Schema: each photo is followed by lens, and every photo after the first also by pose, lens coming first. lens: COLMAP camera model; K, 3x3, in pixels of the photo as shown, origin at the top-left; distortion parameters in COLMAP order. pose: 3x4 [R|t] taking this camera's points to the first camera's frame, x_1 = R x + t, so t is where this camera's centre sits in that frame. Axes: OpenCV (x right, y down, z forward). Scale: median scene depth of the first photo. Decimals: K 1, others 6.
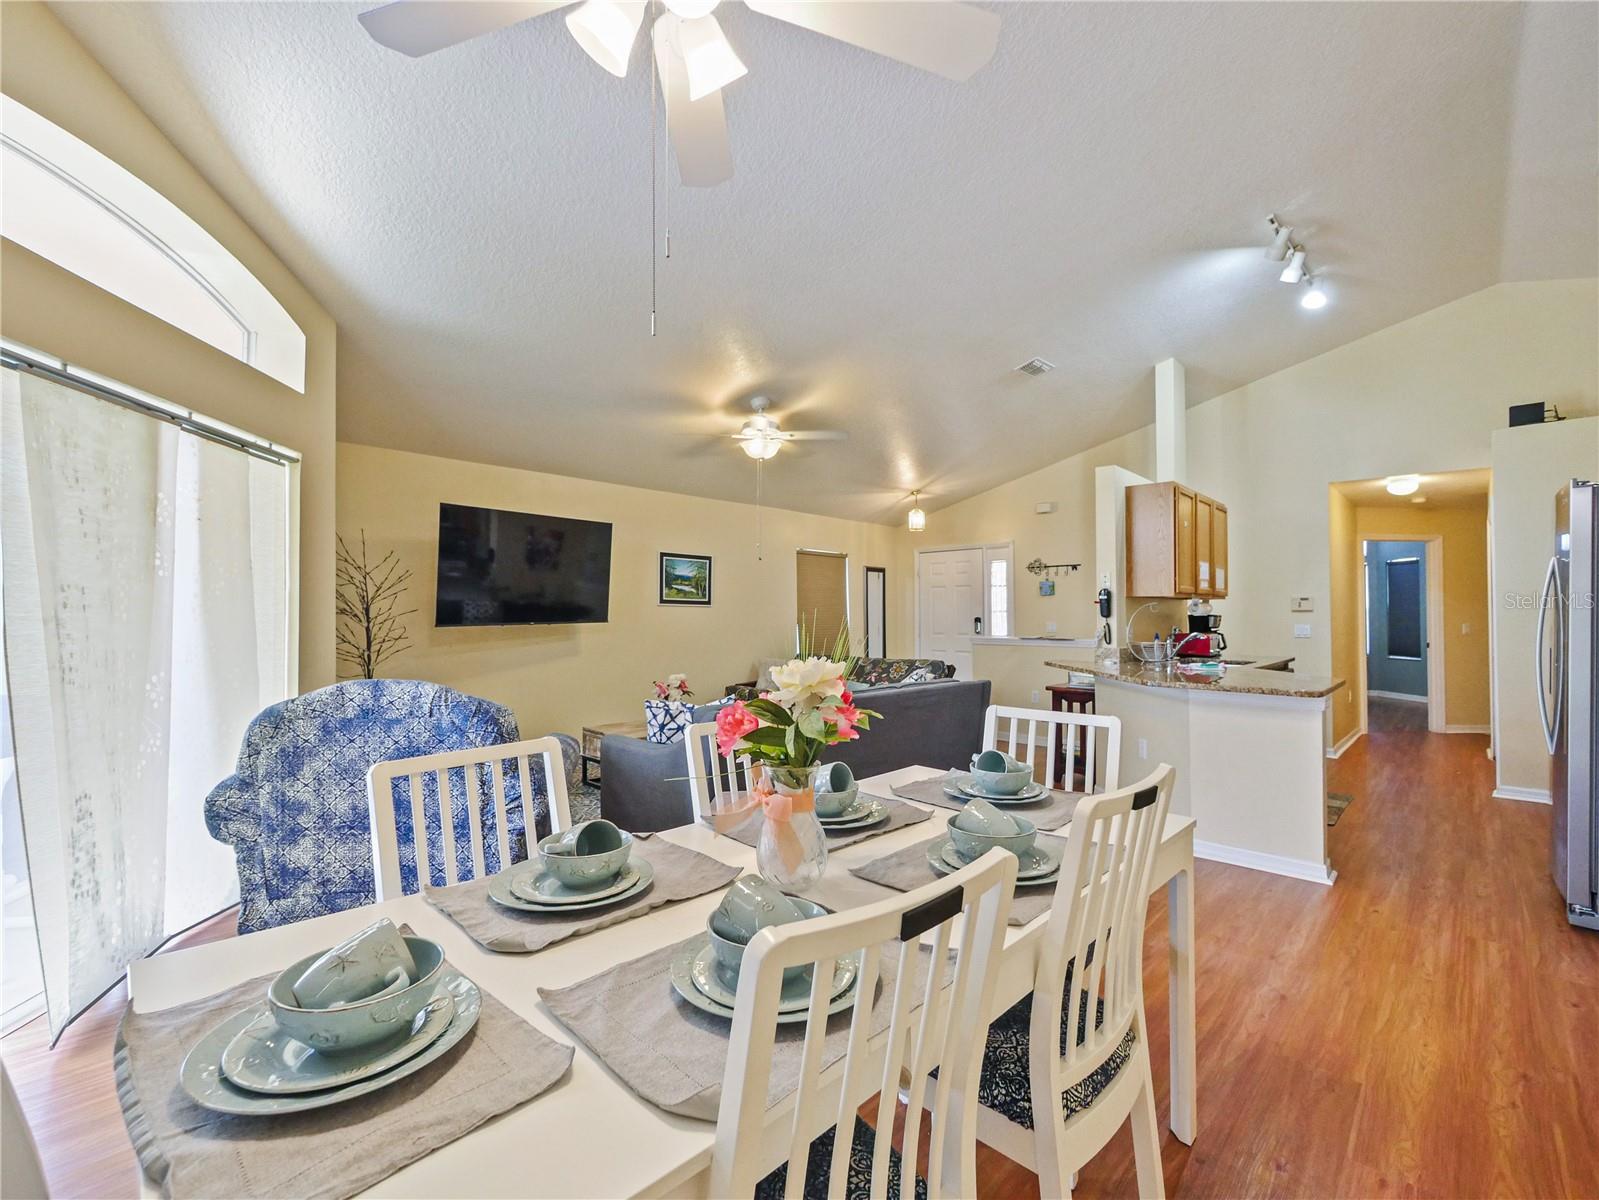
lens RADIAL K [[704.2, 0, 793.3], [0, 704.2, 601.5], [0, 0, 1]] dist [-0.001126, -0.000471]
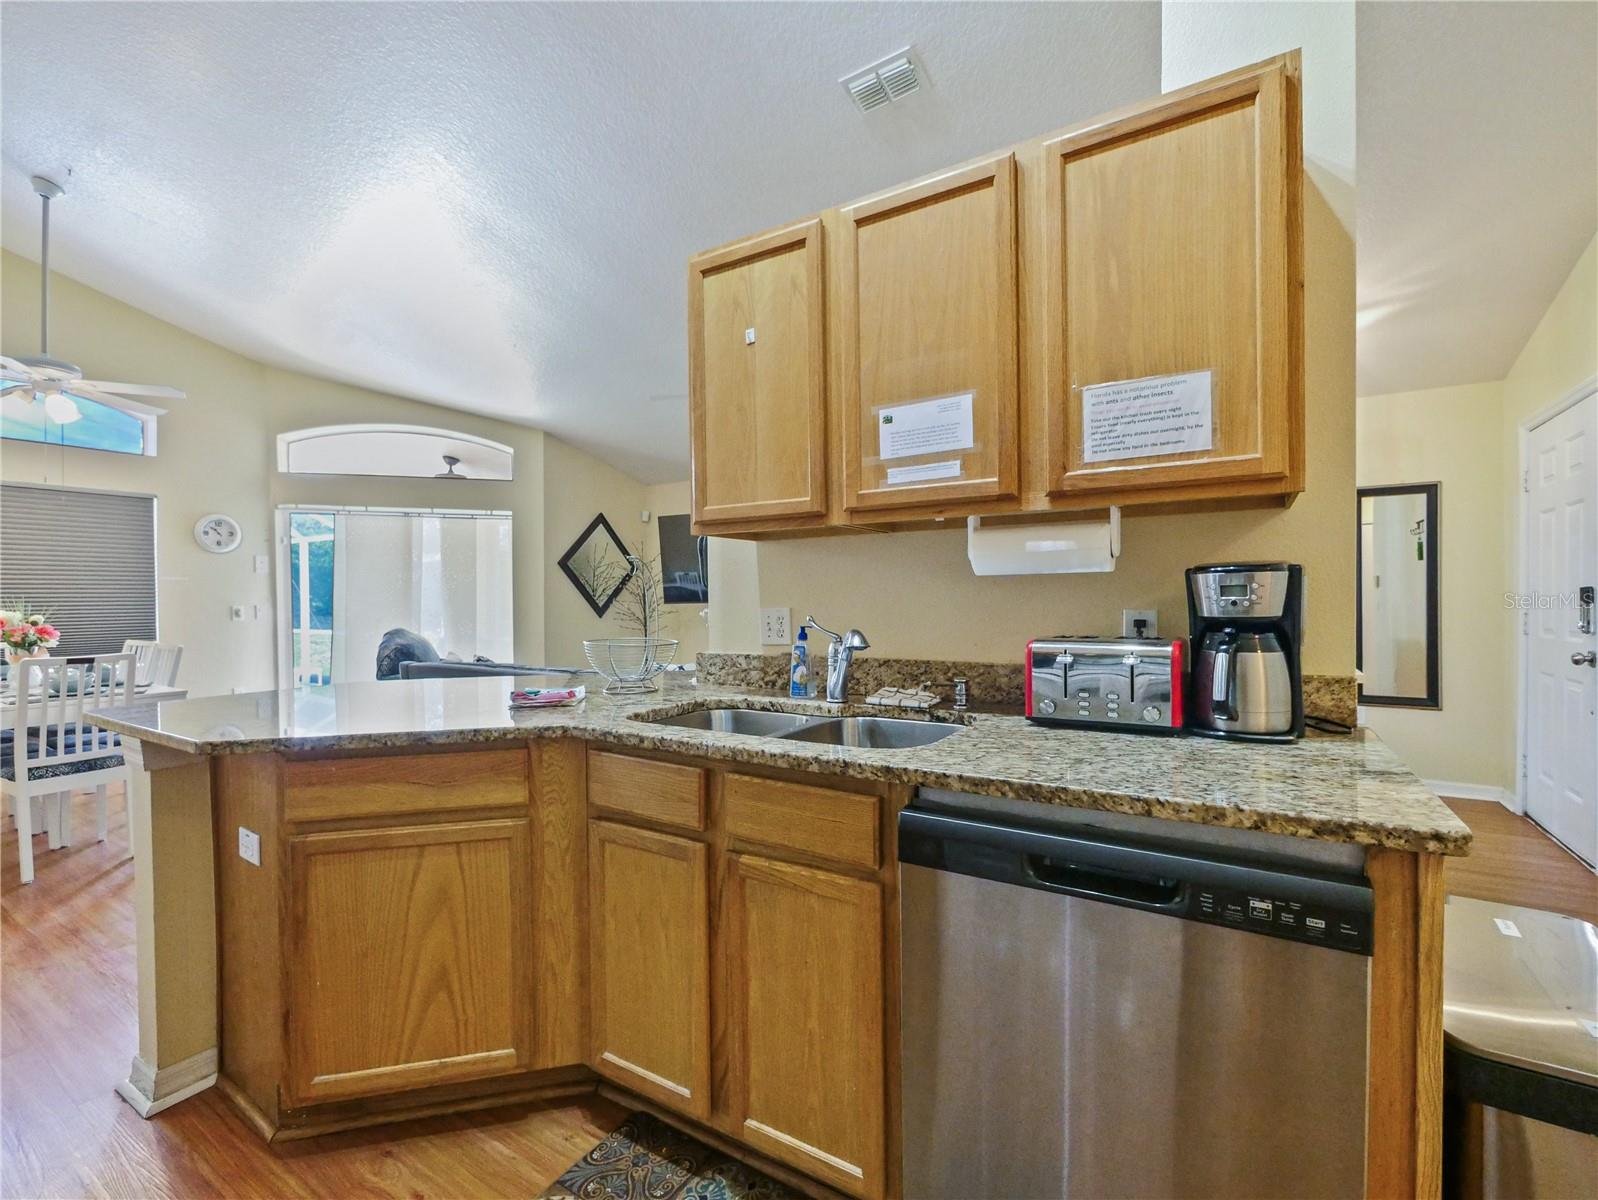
lens RADIAL K [[703.7, 0, 792.8], [0, 703.7, 601.5], [0, 0, 1]] dist [-0.001126, -0.000471]
pose [[0.214058, 0.001470, -0.976820, 0.971504], [0.031250, 0.999477, 0.008353, 0.025856], [0.976321, -0.032314, 0.213900, 0.987348]]
